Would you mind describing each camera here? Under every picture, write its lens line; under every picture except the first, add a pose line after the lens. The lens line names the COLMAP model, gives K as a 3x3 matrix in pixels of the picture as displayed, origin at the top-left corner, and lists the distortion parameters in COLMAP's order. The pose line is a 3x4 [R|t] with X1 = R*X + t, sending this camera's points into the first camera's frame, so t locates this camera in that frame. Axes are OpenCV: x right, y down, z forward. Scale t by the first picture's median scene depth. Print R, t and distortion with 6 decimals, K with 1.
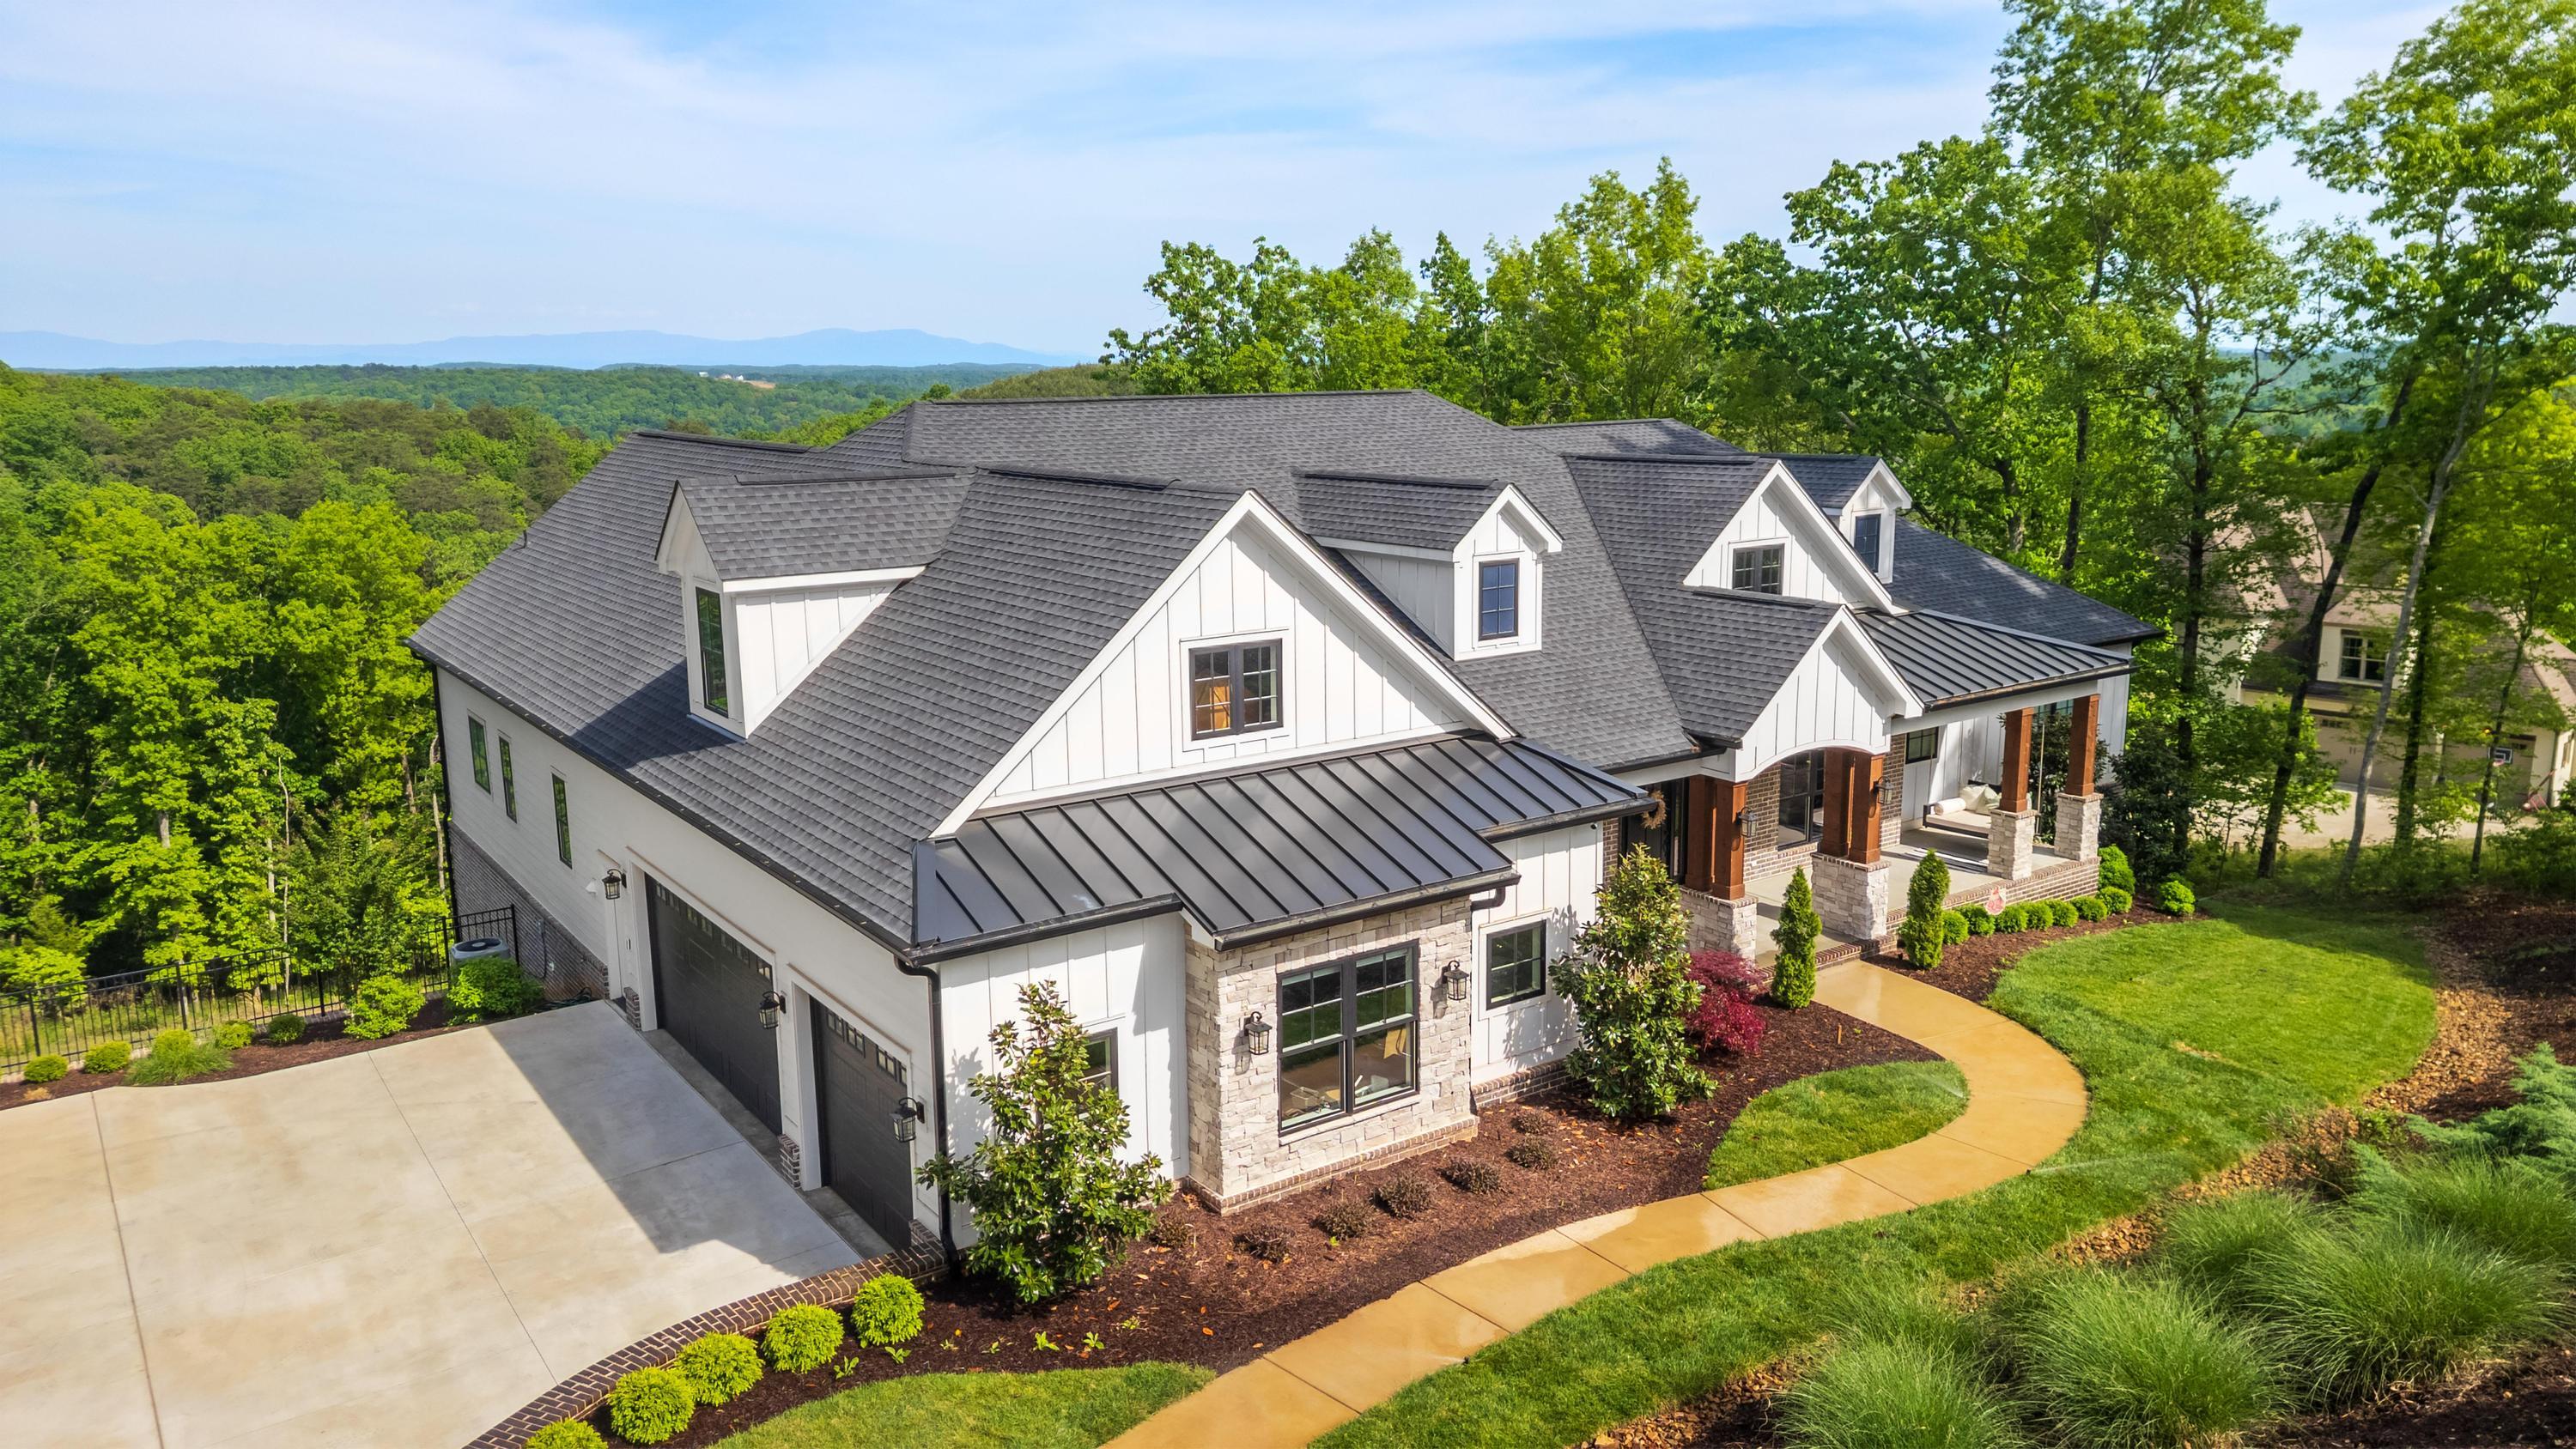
lens RADIAL K [[1797.4, 0, 1288.0], [0, 1797.4, 724.5], [0, 0, 1]] dist [0.078773, -0.079468]
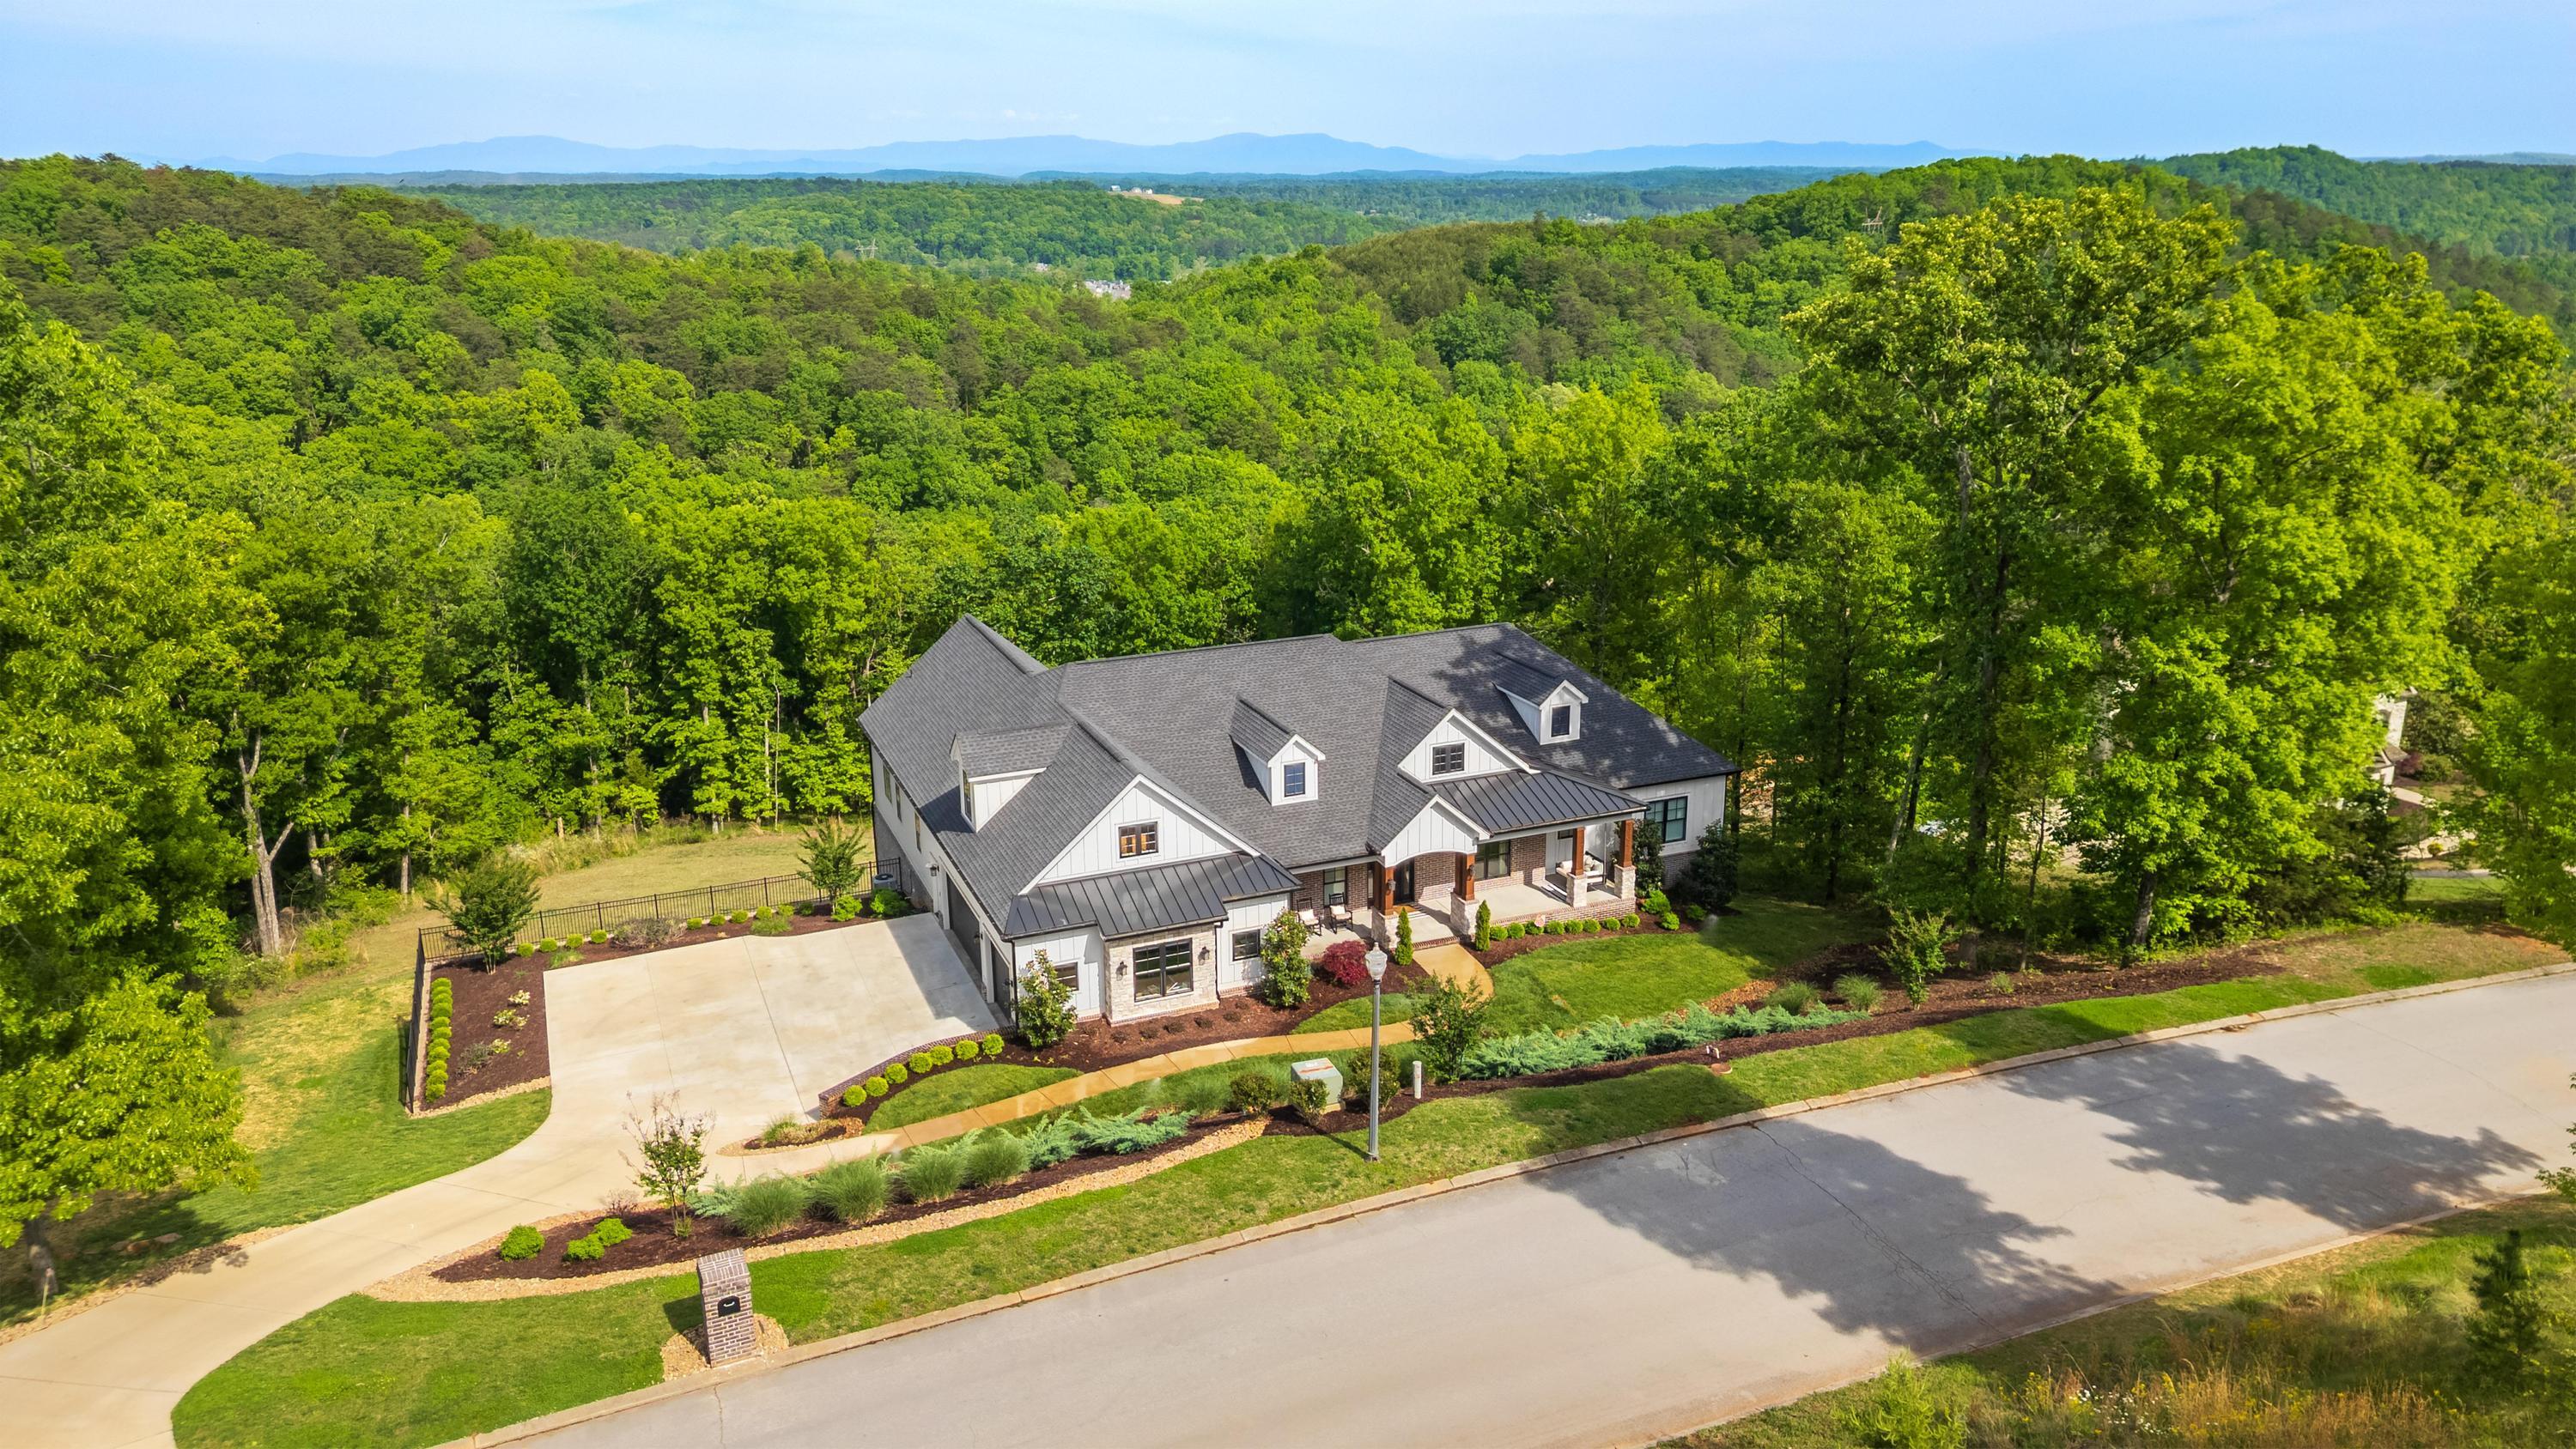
lens RADIAL K [[1797.4, 0, 1288.0], [0, 1797.4, 724.5], [0, 0, 1]] dist [0.078773, -0.079468]
pose [[0.976591, 0.066206, -0.204661, 0.582452], [-0.045175, 0.993363, 0.105778, -0.388085], [0.210306, -0.094056, 0.973101, -1.254658]]
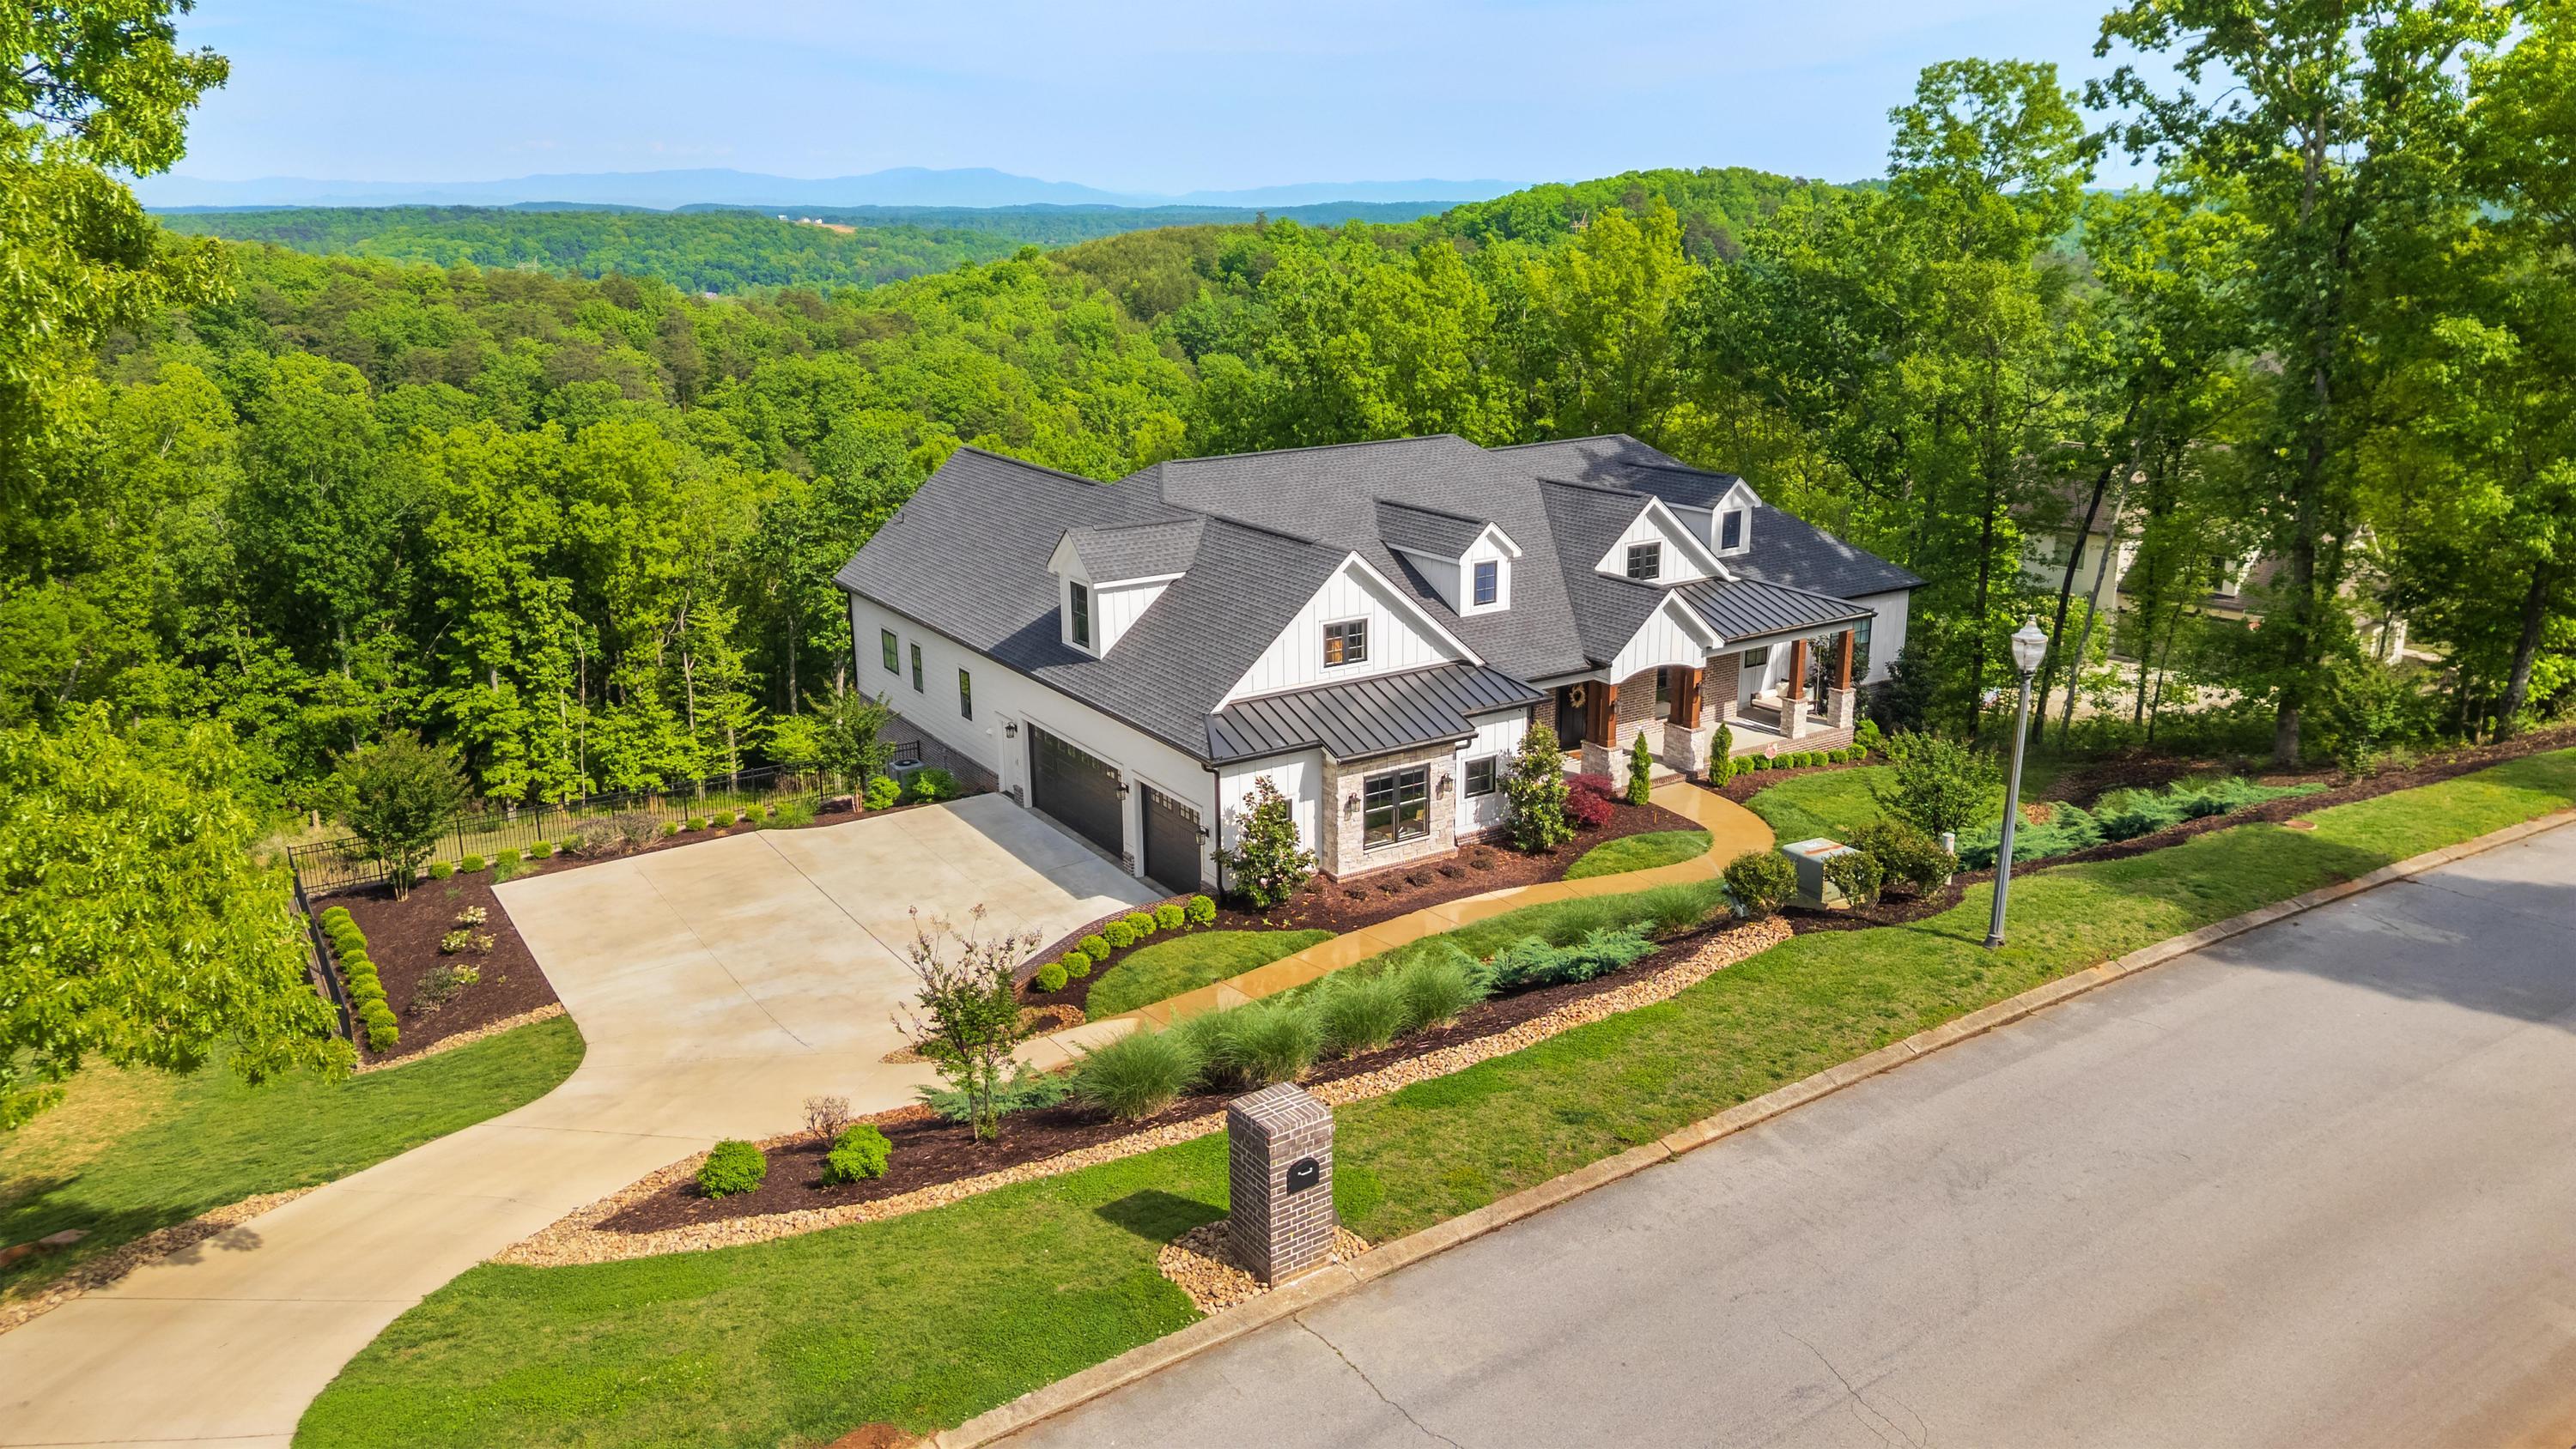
lens RADIAL K [[1797.4, 0, 1288.0], [0, 1797.4, 724.5], [0, 0, 1]] dist [0.078773, -0.079468]
pose [[0.999094, 0.014296, -0.040076, -0.008343], [-0.010936, 0.996502, 0.082853, -0.076539], [0.041120, -0.082340, 0.995756, -0.854019]]
